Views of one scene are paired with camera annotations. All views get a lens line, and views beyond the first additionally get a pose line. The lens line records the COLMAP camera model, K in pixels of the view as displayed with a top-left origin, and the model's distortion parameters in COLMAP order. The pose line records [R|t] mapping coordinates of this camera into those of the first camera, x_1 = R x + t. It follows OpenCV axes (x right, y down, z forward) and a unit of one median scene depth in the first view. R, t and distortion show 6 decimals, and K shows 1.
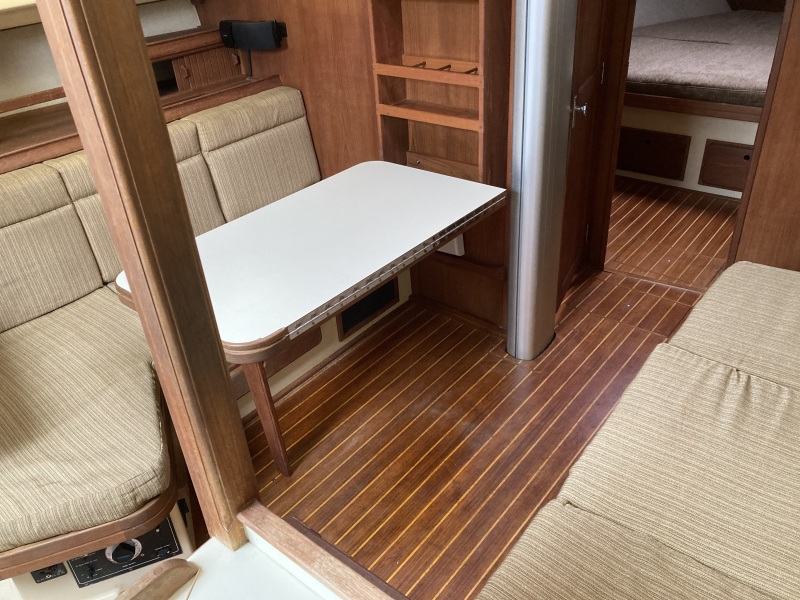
lens RADIAL K [[655.3, 0, 394.1], [0, 655.3, 297.9], [0, 0, 1]] dist [0.031690, -0.025207]
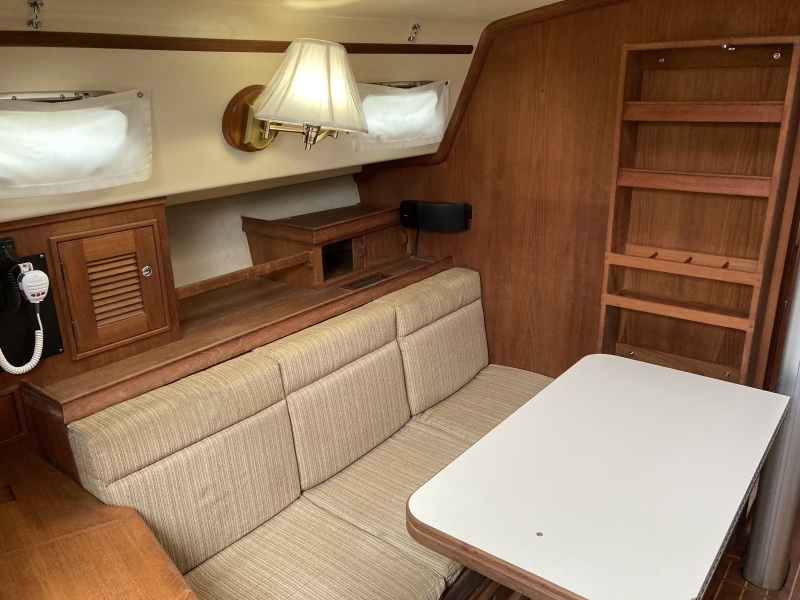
lens RADIAL K [[655.3, 0, 401.0], [0, 655.3, 300.5], [0, 0, 1]] dist [0.031690, -0.025207]
pose [[0.998713, 0.031241, 0.039955, -0.342267], [-0.021218, 0.972880, -0.230336, -0.067132], [-0.046067, 0.229191, 0.972291, 0.118396]]
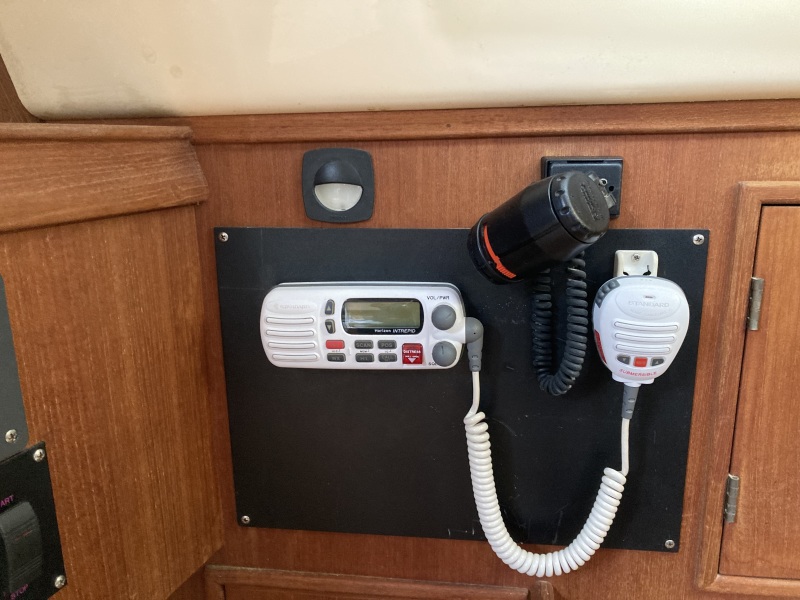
lens RADIAL K [[655.3, 0, 394.9], [0, 655.3, 303.4], [0, 0, 1]] dist [0.031690, -0.025207]
pose [[0.547683, 0.254134, -0.797157, -0.539939], [-0.453422, 0.890871, -0.027512, -0.177738], [0.703173, 0.376517, 0.603145, 0.540453]]
